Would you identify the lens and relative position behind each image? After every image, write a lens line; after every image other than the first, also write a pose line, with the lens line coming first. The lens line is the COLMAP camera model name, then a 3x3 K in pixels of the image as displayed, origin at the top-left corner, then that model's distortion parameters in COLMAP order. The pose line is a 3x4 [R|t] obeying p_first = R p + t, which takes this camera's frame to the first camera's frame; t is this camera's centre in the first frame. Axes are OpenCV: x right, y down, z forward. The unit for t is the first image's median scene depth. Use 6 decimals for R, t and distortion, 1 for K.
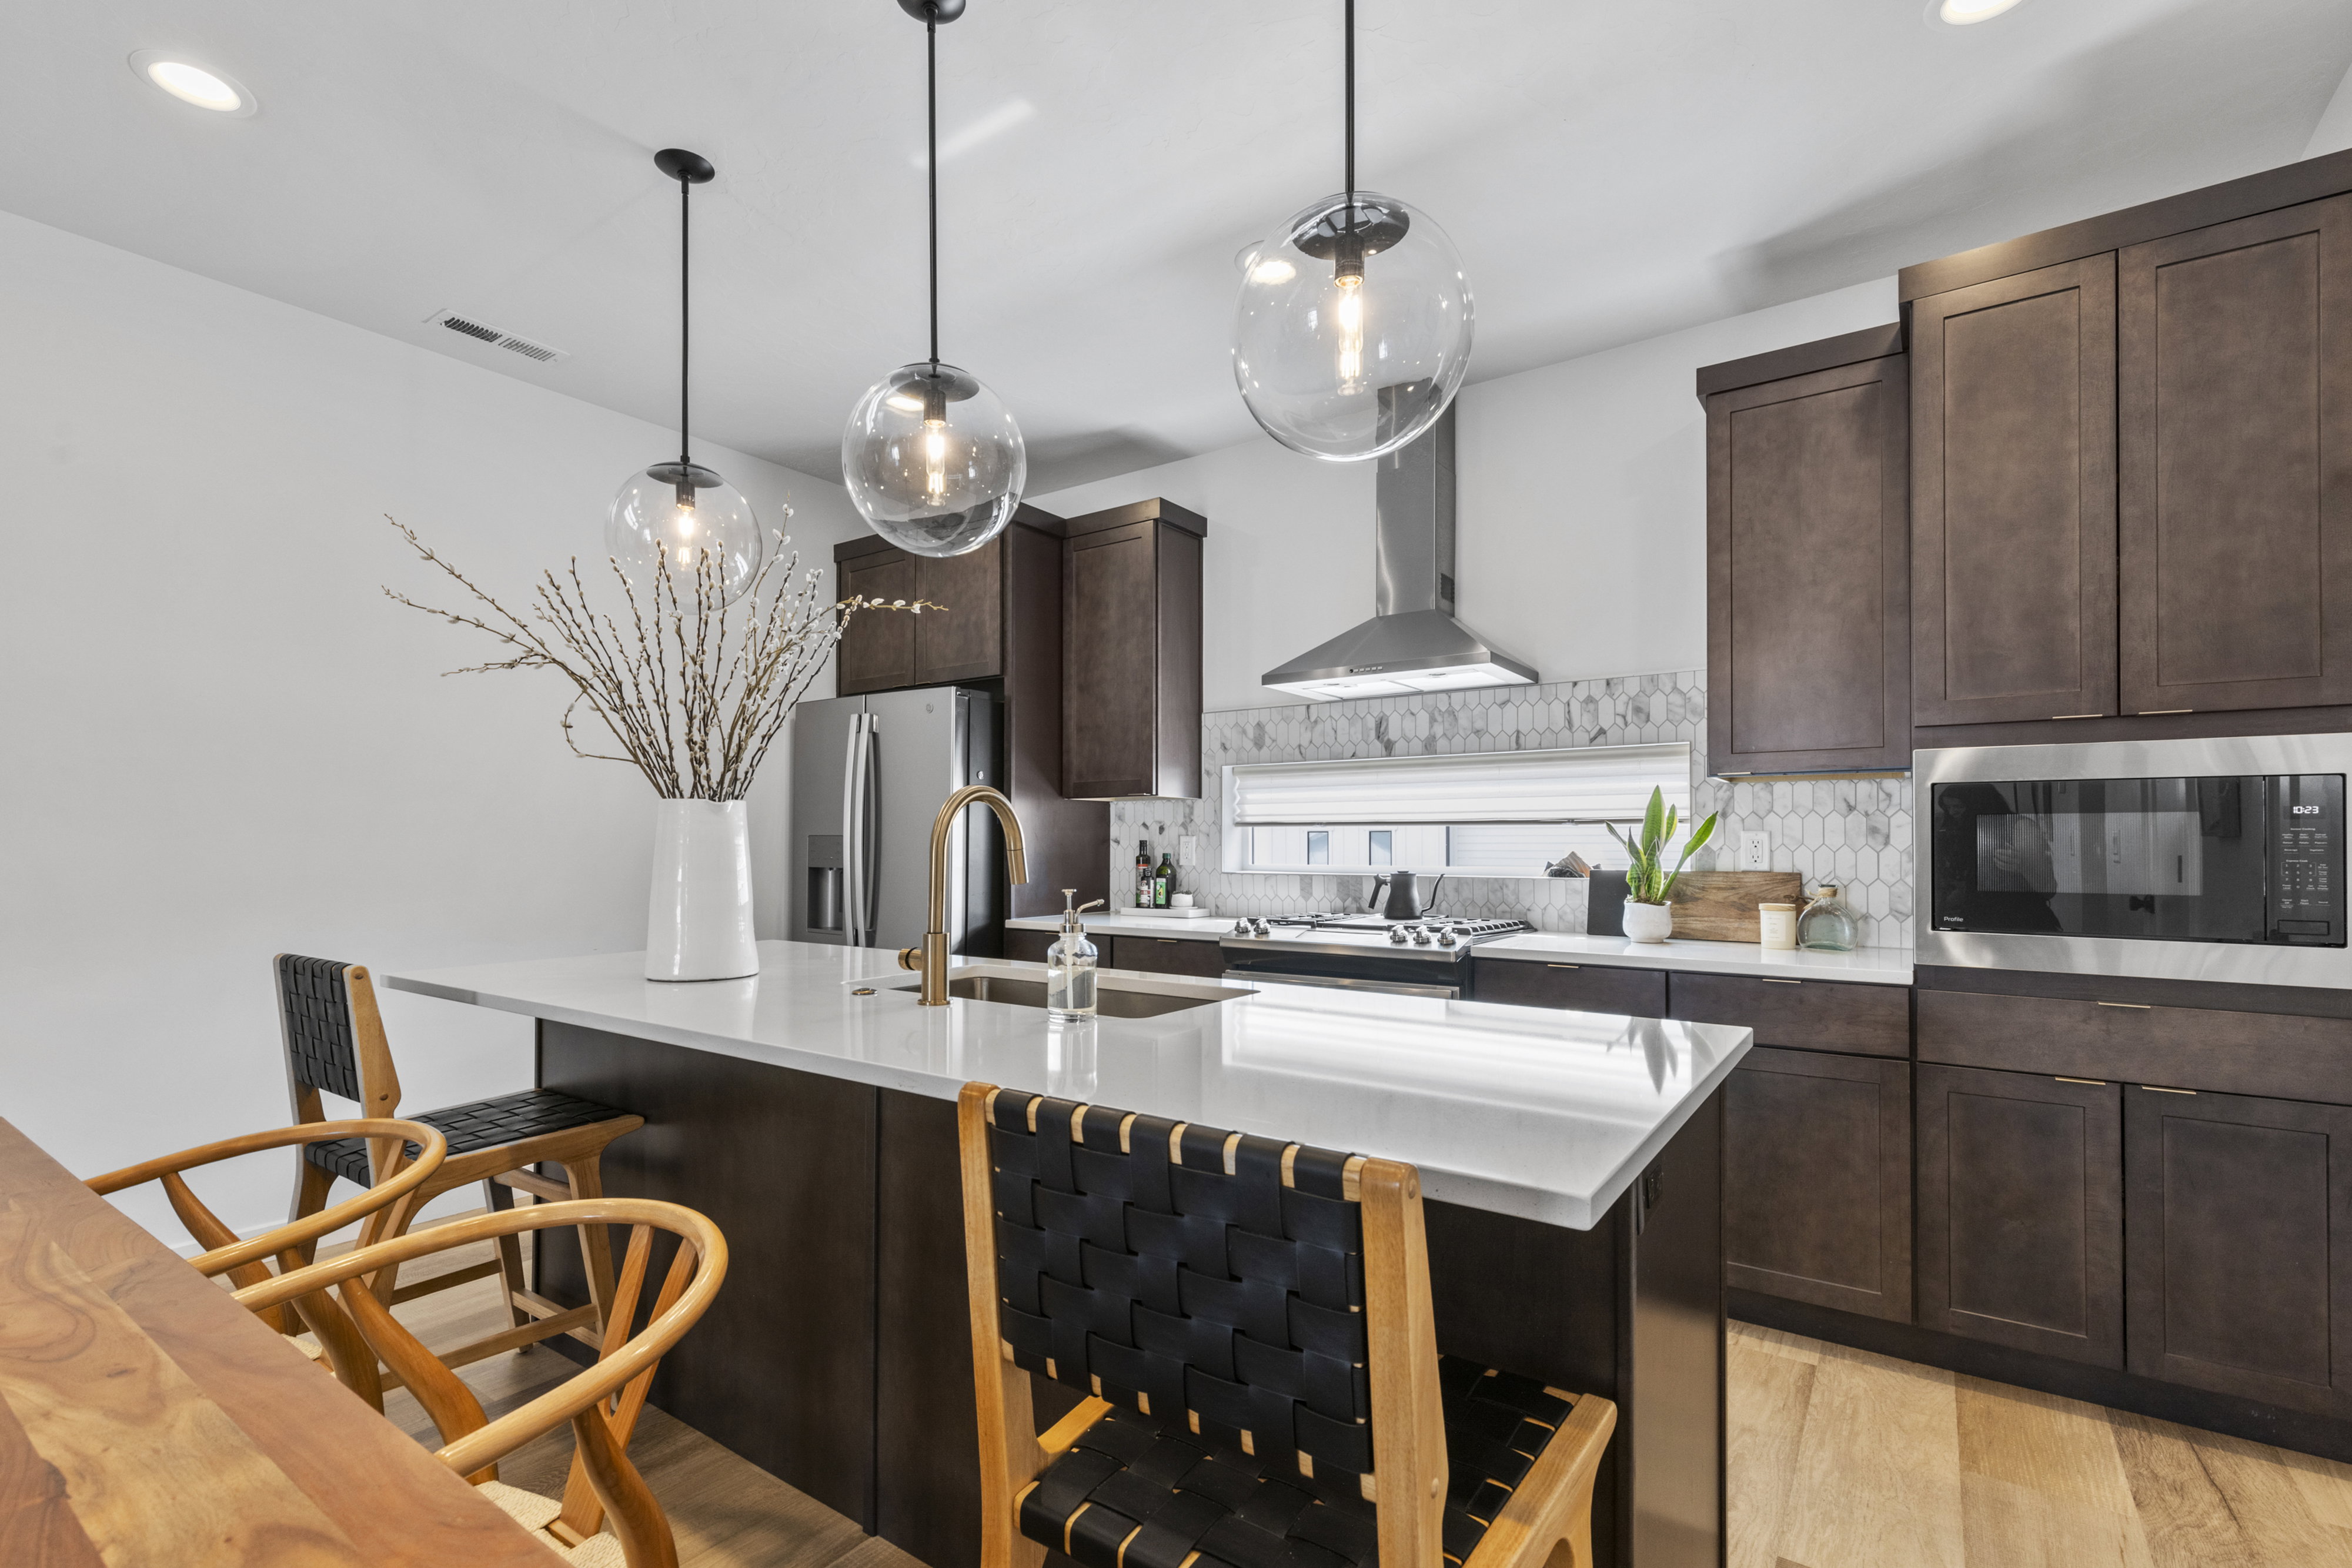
lens RADIAL K [[1074.4, 0, 1128.8], [0, 1074.4, 833.0], [0, 0, 1]] dist [0.005023, -0.000221]
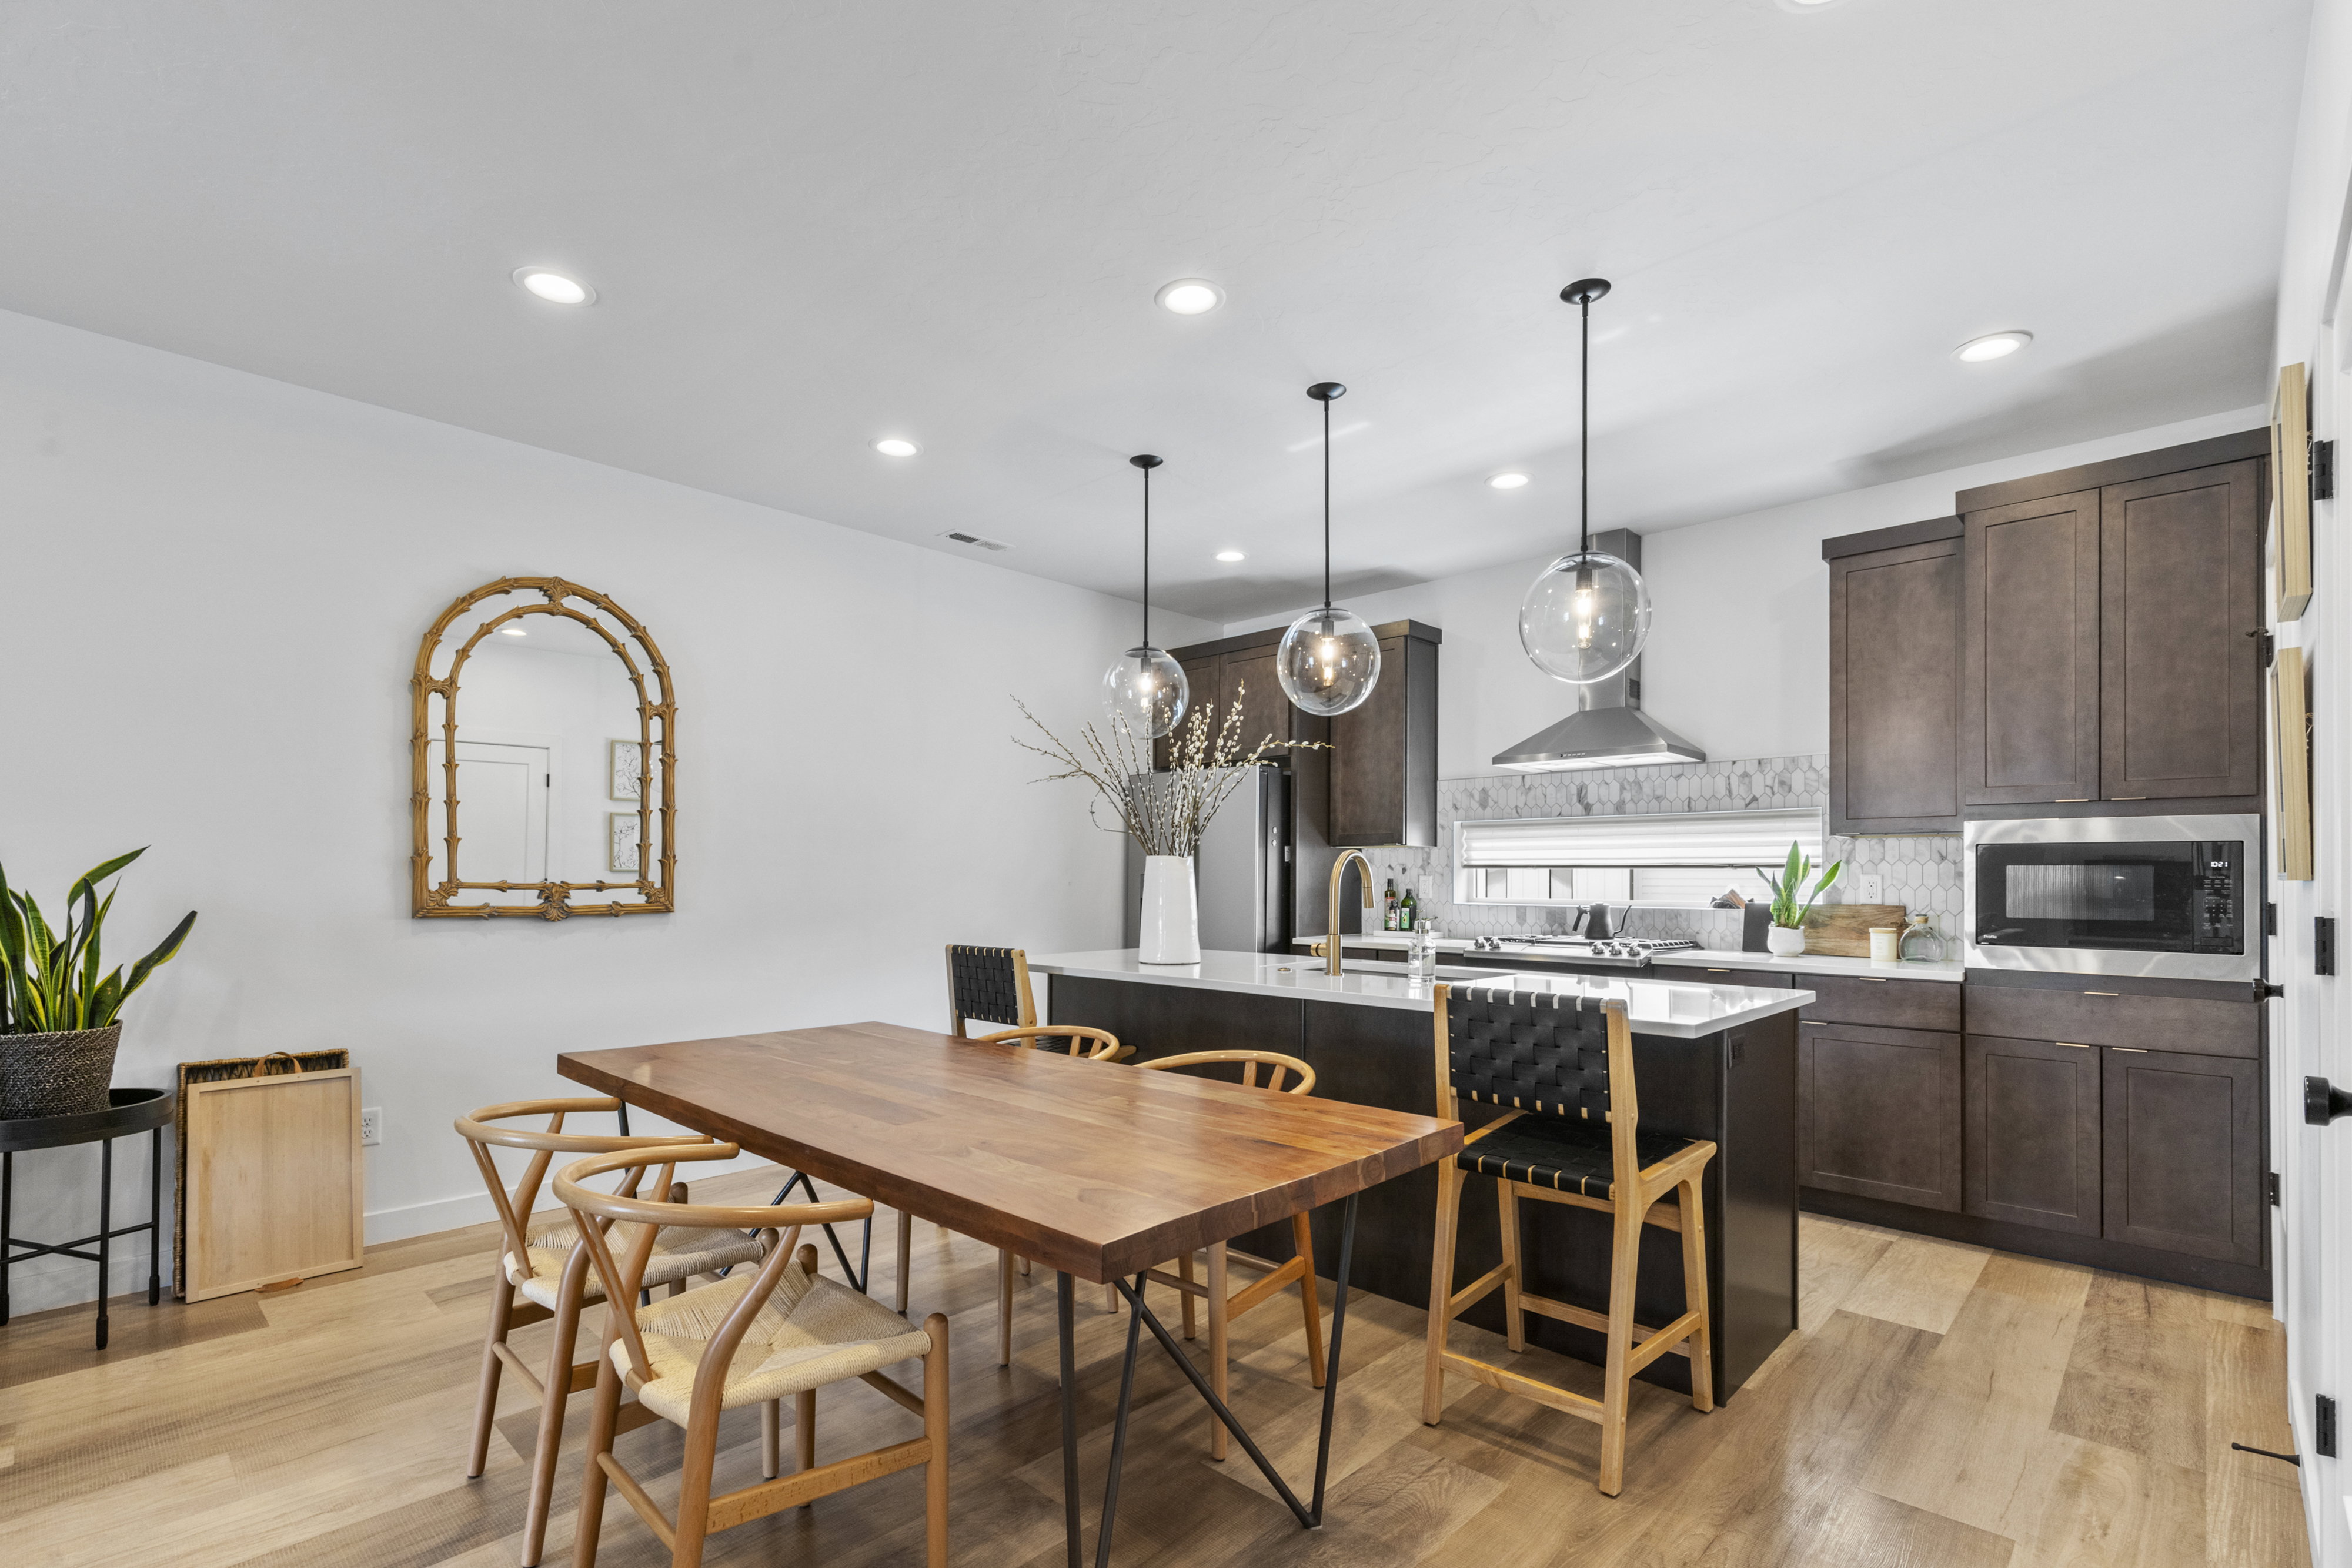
lens RADIAL K [[1074.4, 0, 1170.8], [0, 1074.4, 864.6], [0, 0, 1]] dist [0.005023, -0.000221]
pose [[0.991649, 0.000241, -0.128963, -0.115389], [-0.000324, 1.000000, -0.000620, -0.012957], [0.128962, 0.000657, 0.991649, -0.452120]]
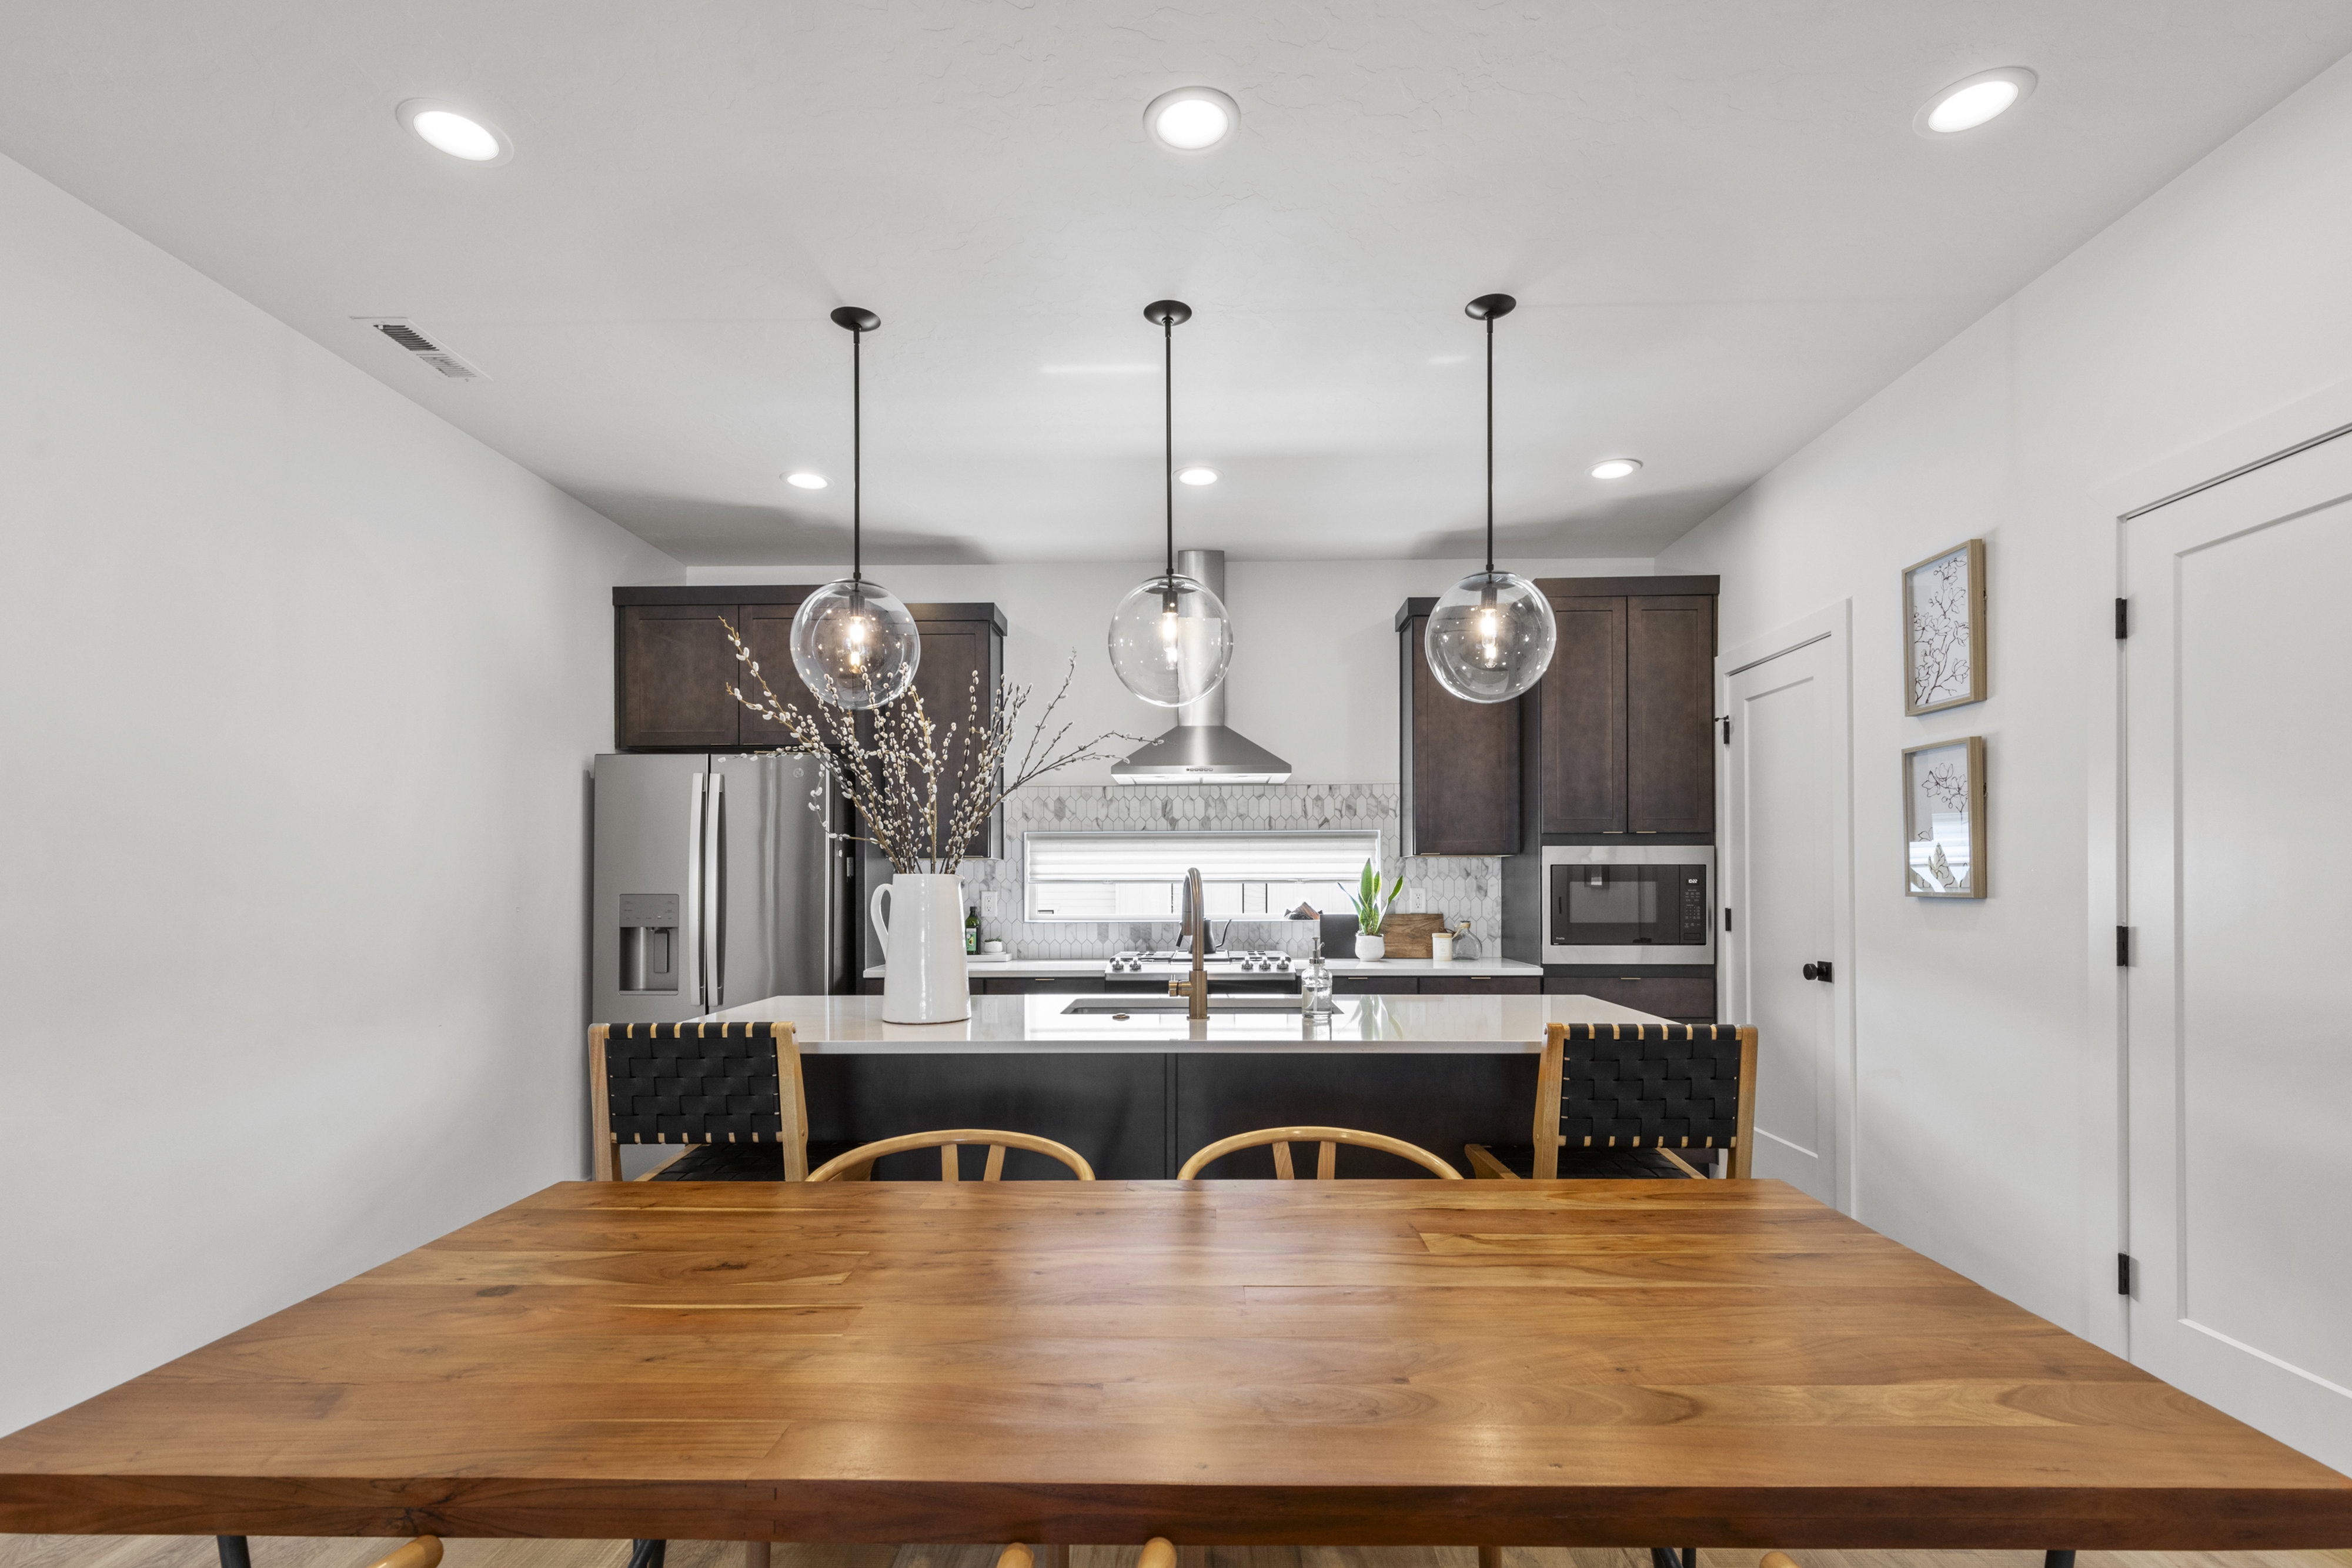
lens RADIAL K [[1074.4, 0, 1179.8], [0, 1074.4, 880.4], [0, 0, 1]] dist [0.005023, -0.000221]
pose [[0.812740, -0.005145, 0.582604, -0.631424], [-0.000398, 0.999956, 0.009387, -0.027803], [-0.582626, -0.007861, 0.812702, -0.088057]]
